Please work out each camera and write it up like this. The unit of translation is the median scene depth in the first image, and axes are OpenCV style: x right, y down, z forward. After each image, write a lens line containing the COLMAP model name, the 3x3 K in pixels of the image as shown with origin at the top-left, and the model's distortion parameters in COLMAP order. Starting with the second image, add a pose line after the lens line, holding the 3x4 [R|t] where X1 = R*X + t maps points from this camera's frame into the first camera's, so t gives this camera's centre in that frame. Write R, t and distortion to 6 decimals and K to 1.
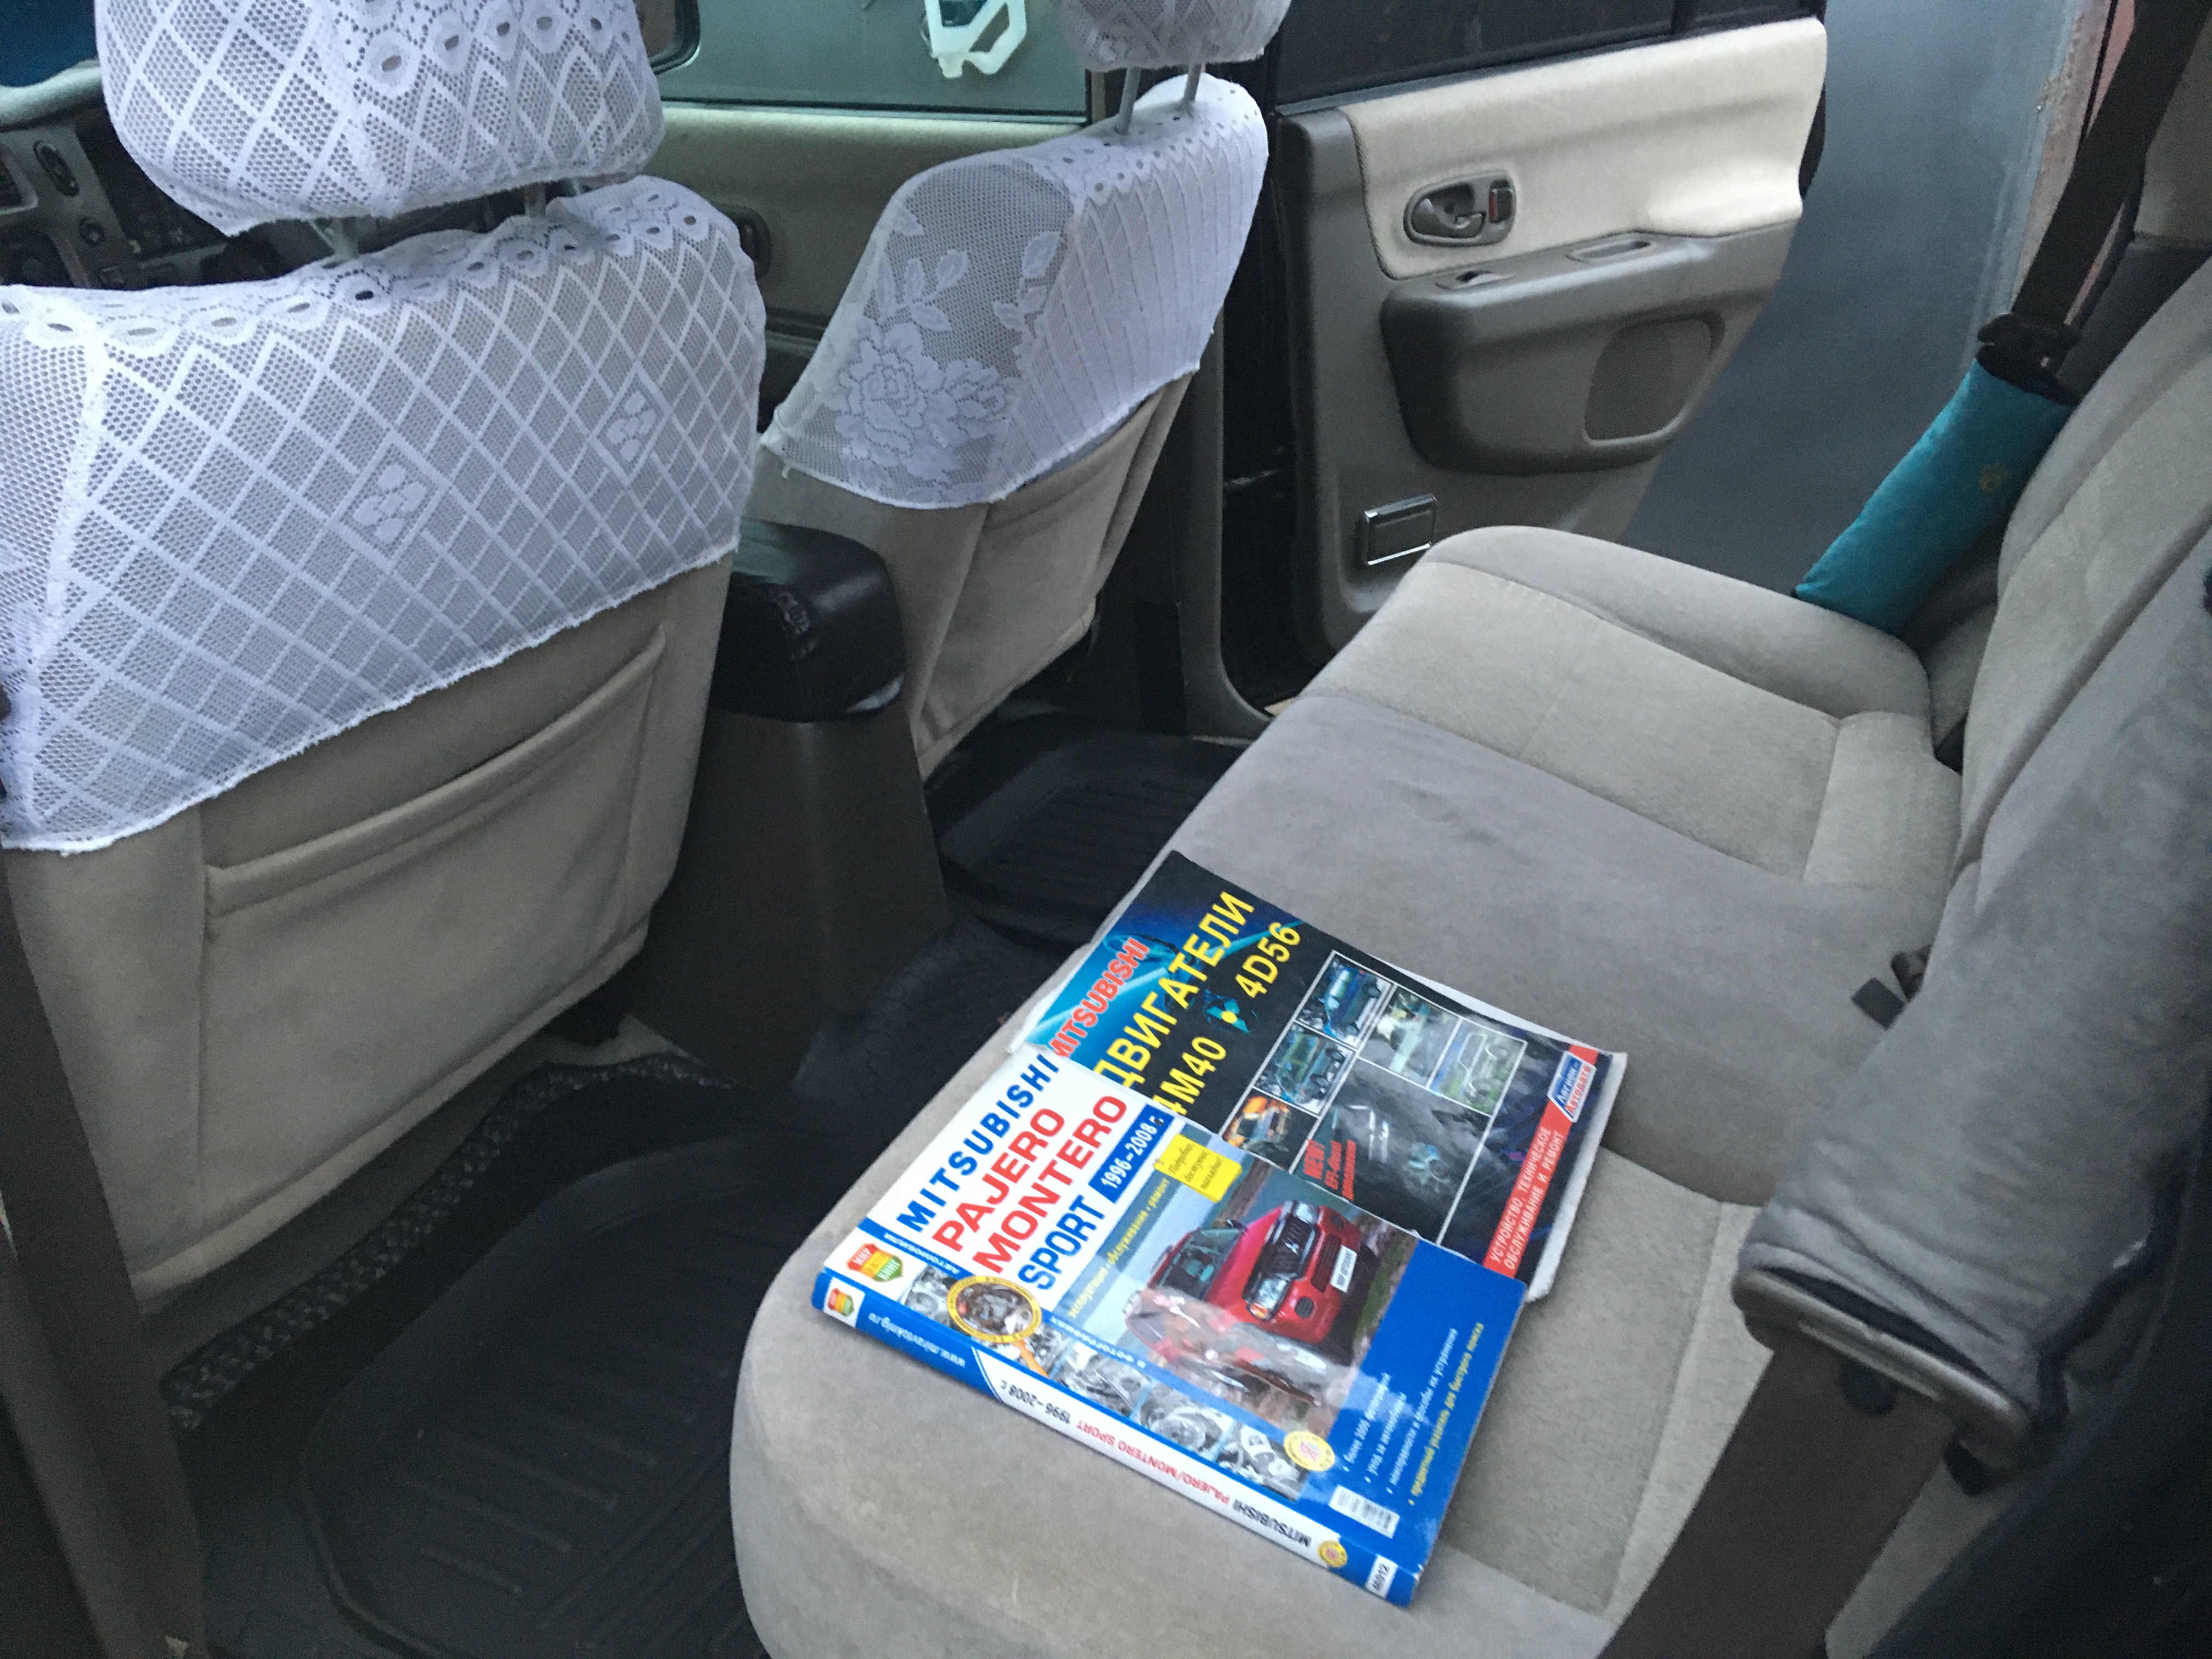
lens RADIAL K [[1866.9, 0, 1106.0], [0, 1866.9, 829.5], [0, 0, 1]] dist [0.085017, -0.000870]
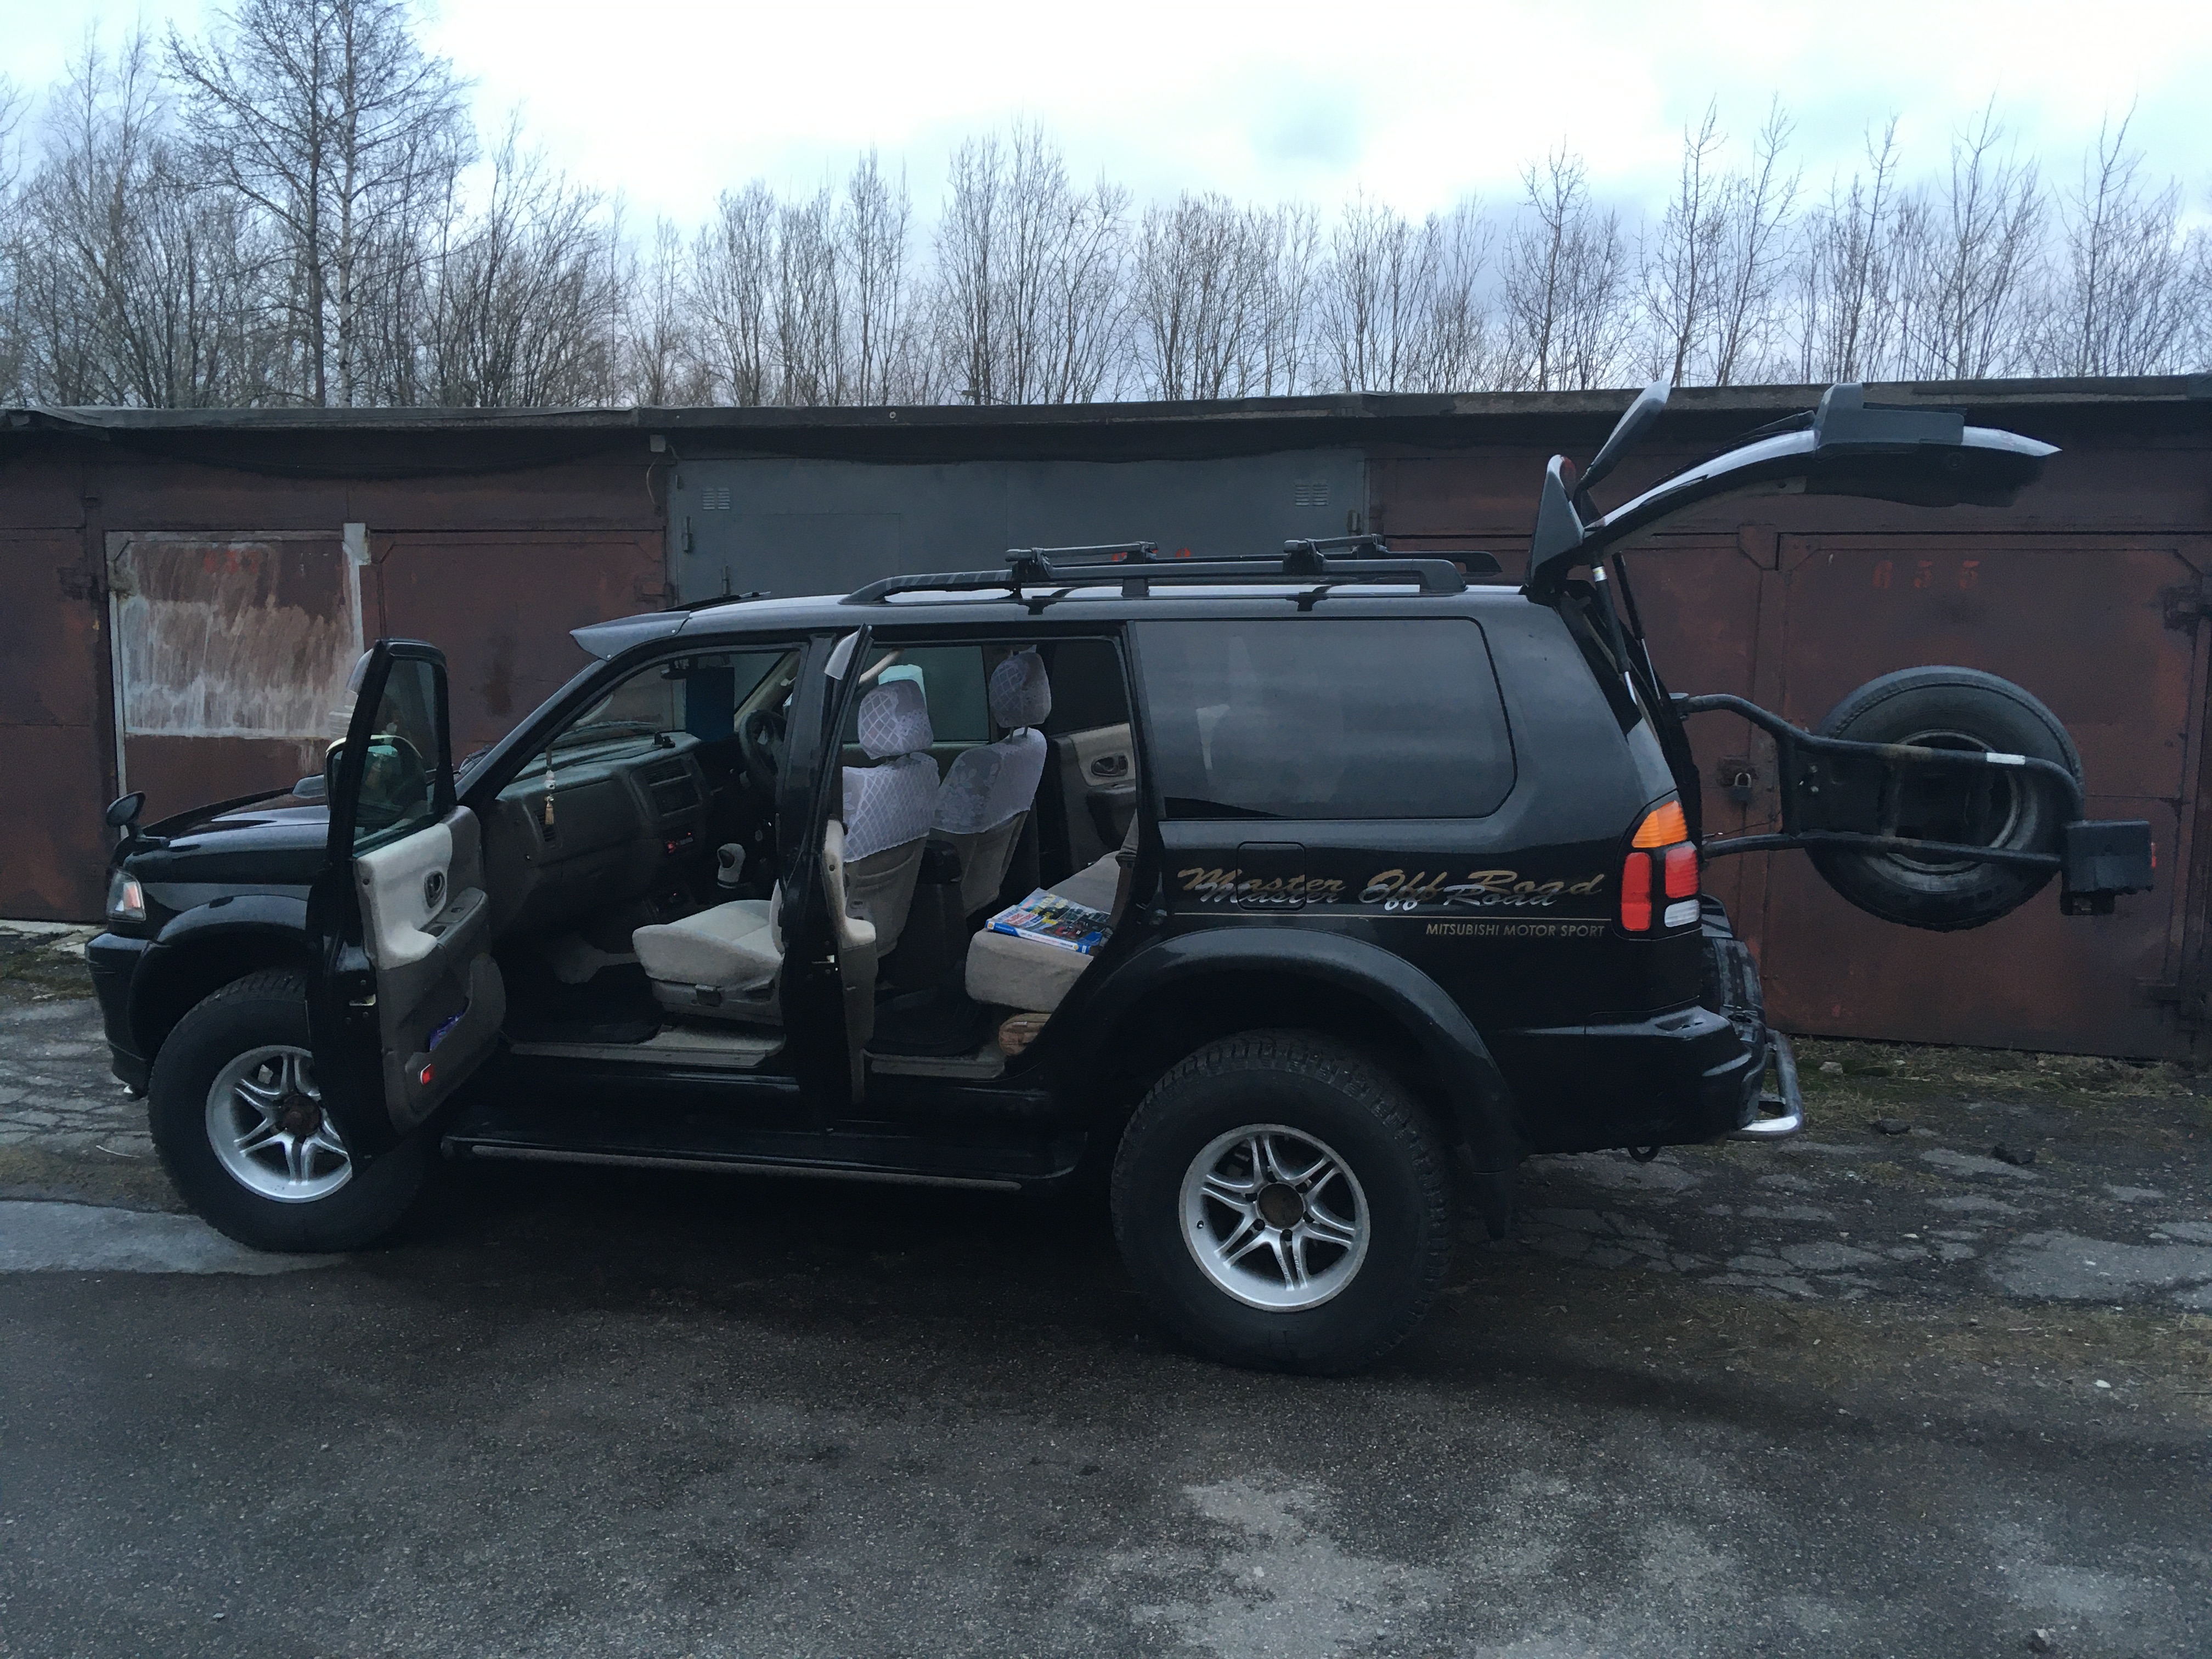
lens RADIAL K [[1866.9, 0, 1106.0], [0, 1866.9, 829.5], [0, 0, 1]] dist [0.085017, -0.000870]
pose [[0.991934, -0.038869, 0.120650, -0.248287], [0.075503, 0.945725, -0.316076, 0.958708], [-0.101816, 0.322636, 0.941031, -2.395836]]
